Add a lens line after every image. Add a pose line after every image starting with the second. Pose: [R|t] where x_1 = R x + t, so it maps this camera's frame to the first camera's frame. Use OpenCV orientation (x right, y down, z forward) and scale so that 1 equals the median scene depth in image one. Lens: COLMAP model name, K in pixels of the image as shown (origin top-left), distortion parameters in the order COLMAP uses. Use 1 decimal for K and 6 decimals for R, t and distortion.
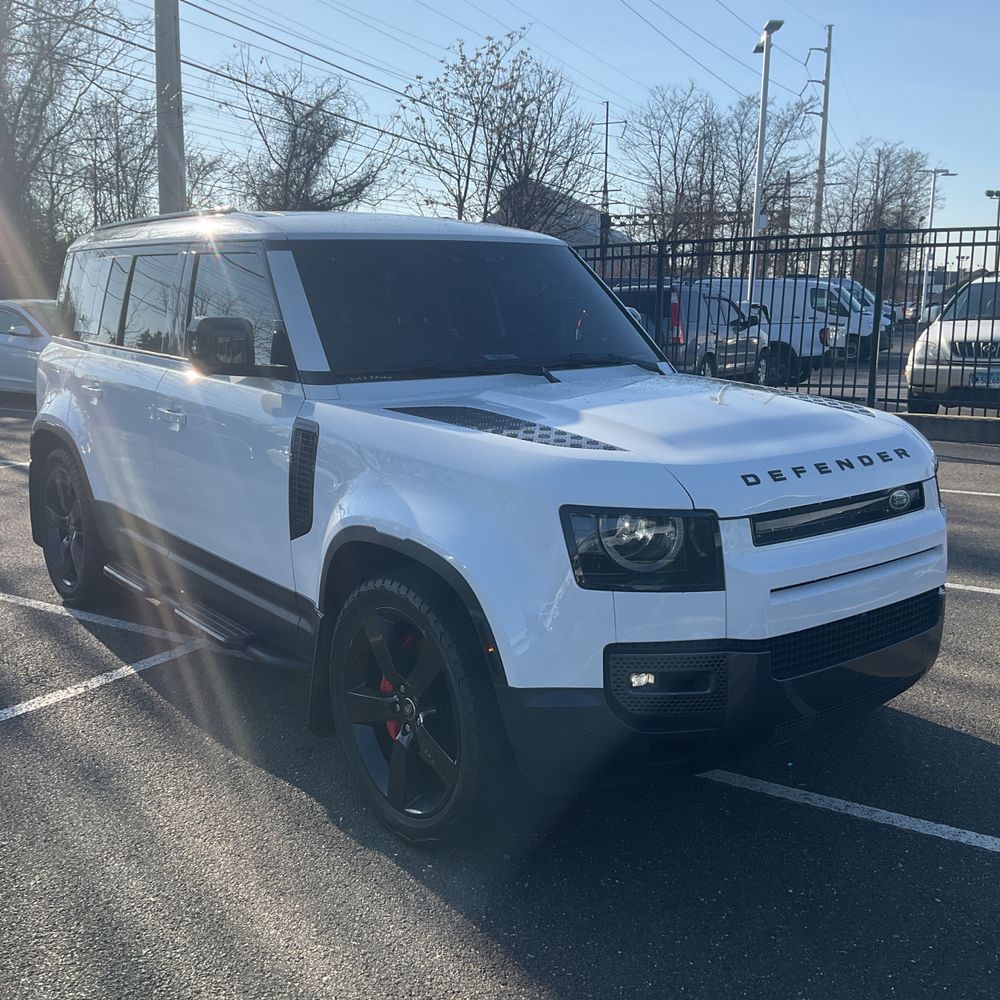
lens RADIAL K [[1123.6, 0, 507.5], [0, 1123.6, 507.3], [0, 0, 1]] dist [0.013492, 0.000000]
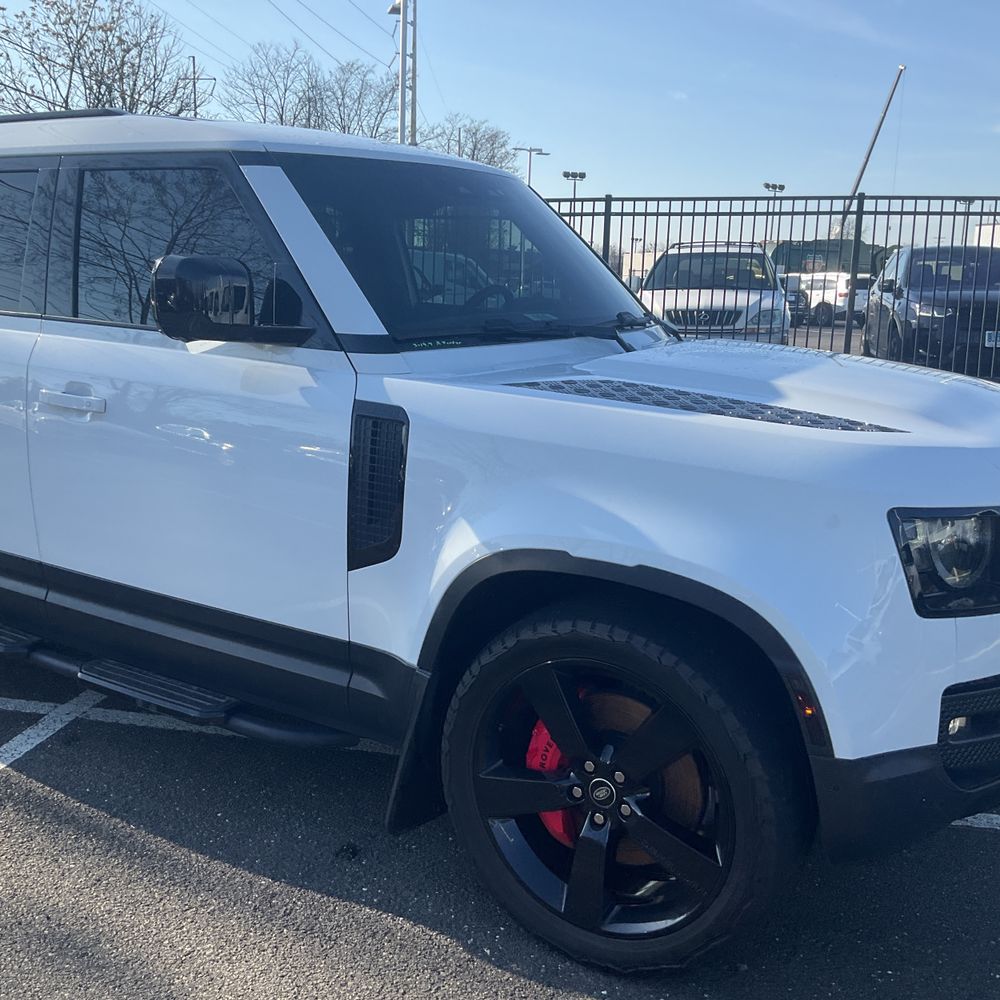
lens RADIAL K [[1123.6, 0, 497.9], [0, 1123.6, 506.1], [0, 0, 1]] dist [0.013492, 0.000000]
pose [[0.937089, -0.053462, 0.344972, -0.117212], [0.045006, 0.998459, 0.032480, -0.010389], [-0.346177, -0.014911, 0.938051, 0.099325]]
